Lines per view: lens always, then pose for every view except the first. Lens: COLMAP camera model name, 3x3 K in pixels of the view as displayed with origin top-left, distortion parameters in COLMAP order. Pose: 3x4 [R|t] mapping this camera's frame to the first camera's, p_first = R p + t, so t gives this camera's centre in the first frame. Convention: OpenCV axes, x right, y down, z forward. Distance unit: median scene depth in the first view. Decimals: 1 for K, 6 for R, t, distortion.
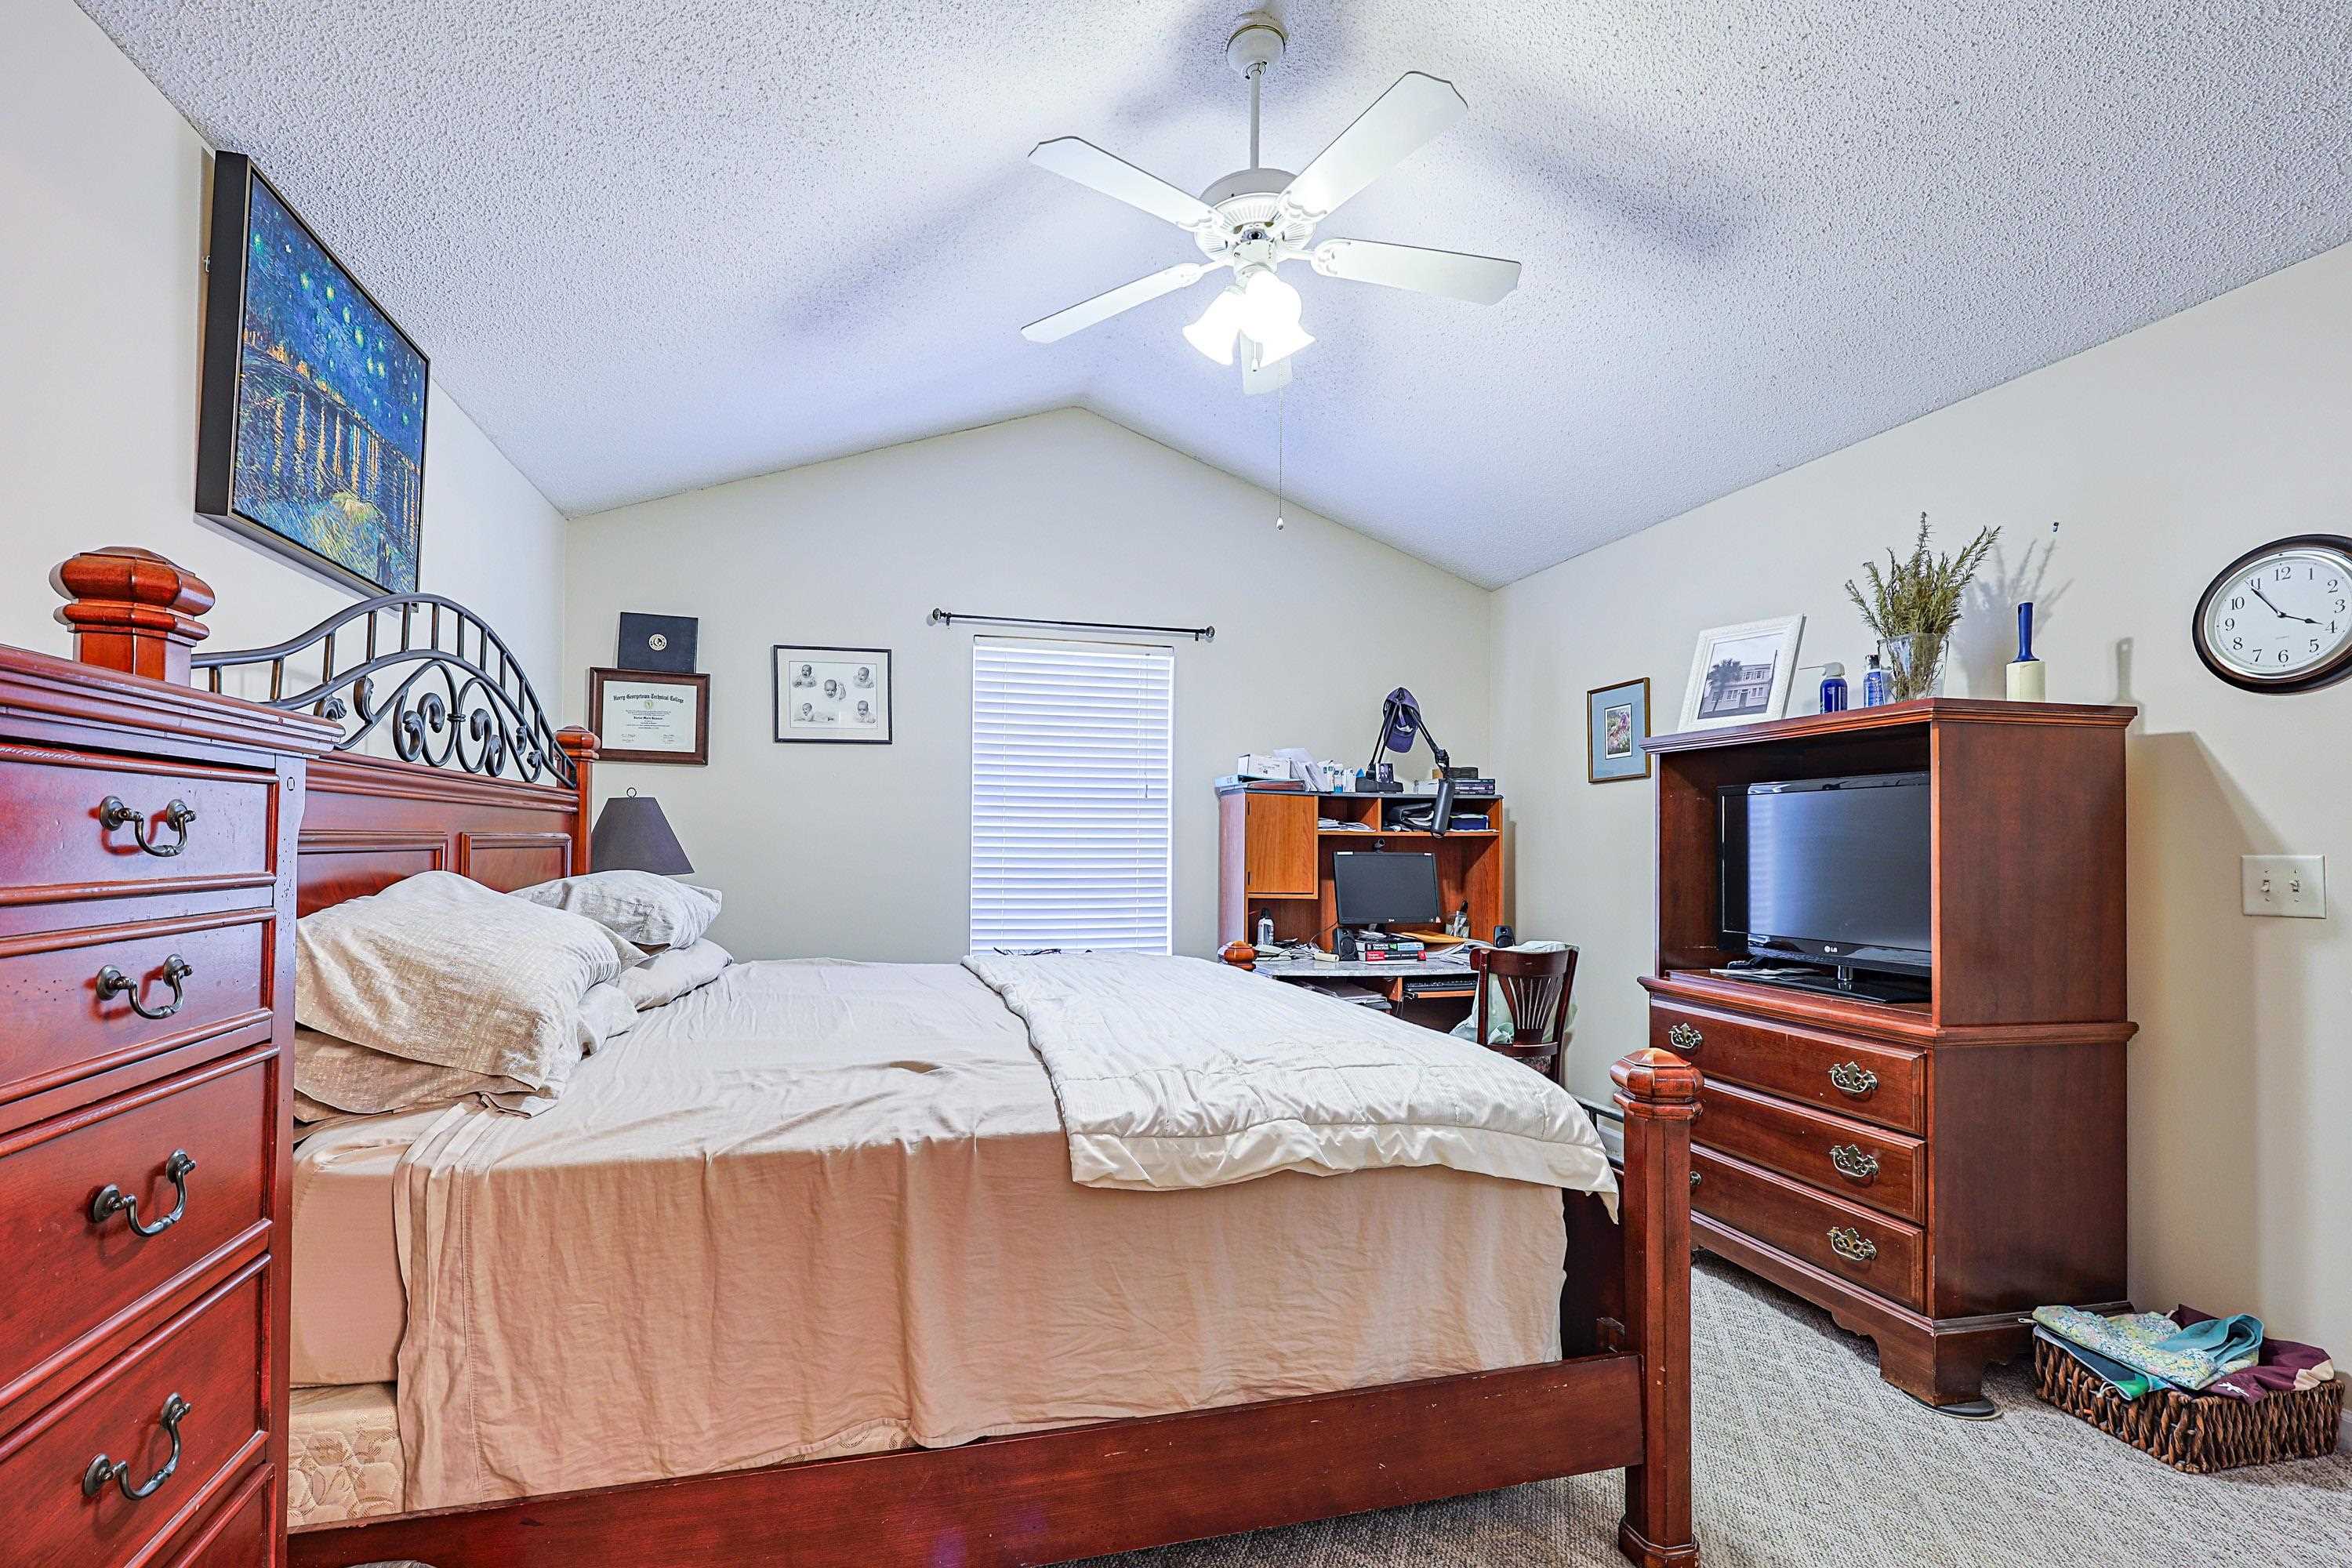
lens RADIAL K [[1051.4, 0, 1077.9], [0, 1051.4, 826.0], [0, 0, 1]] dist [0.000896, 0.000109]
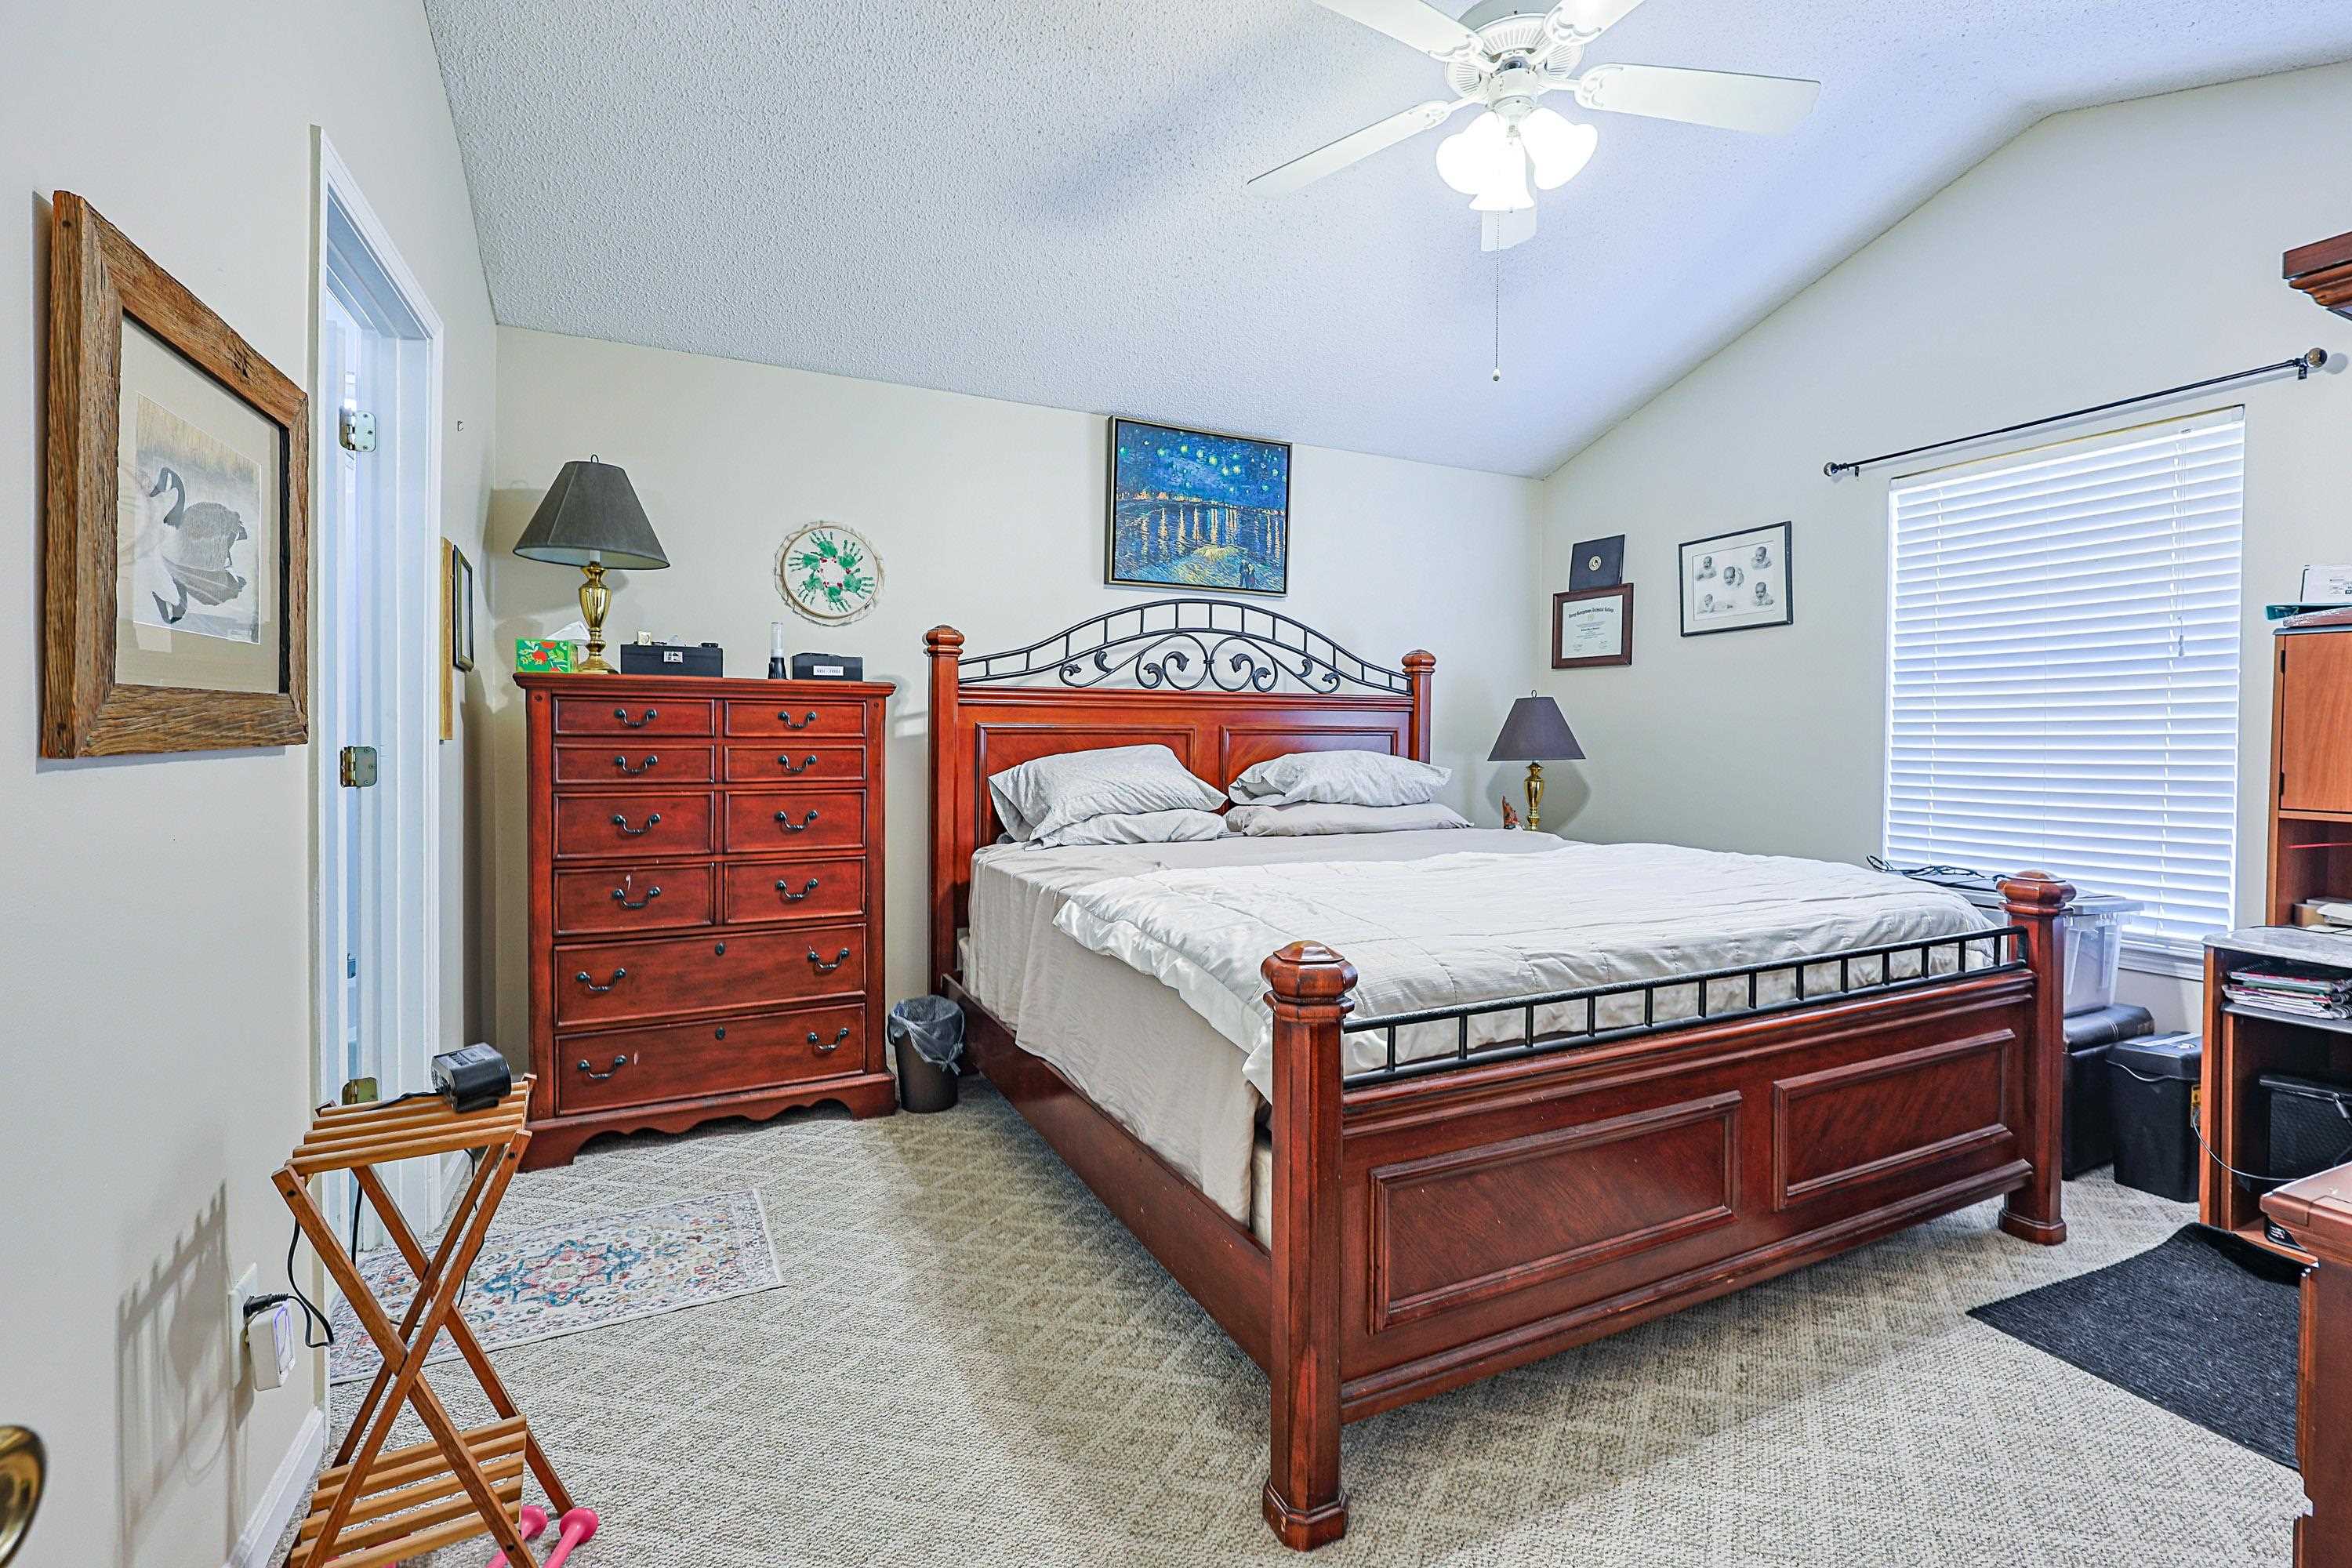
lens RADIAL K [[975.7, 0, 1181.6], [0, 975.7, 738.3], [0, 0, 1]] dist [0.002008, -0.000190]
pose [[0.240338, -0.009303, -0.970645, 0.536103], [0.013341, 0.999891, -0.006280, 0.020192], [0.970598, -0.011440, 0.240435, 0.289272]]
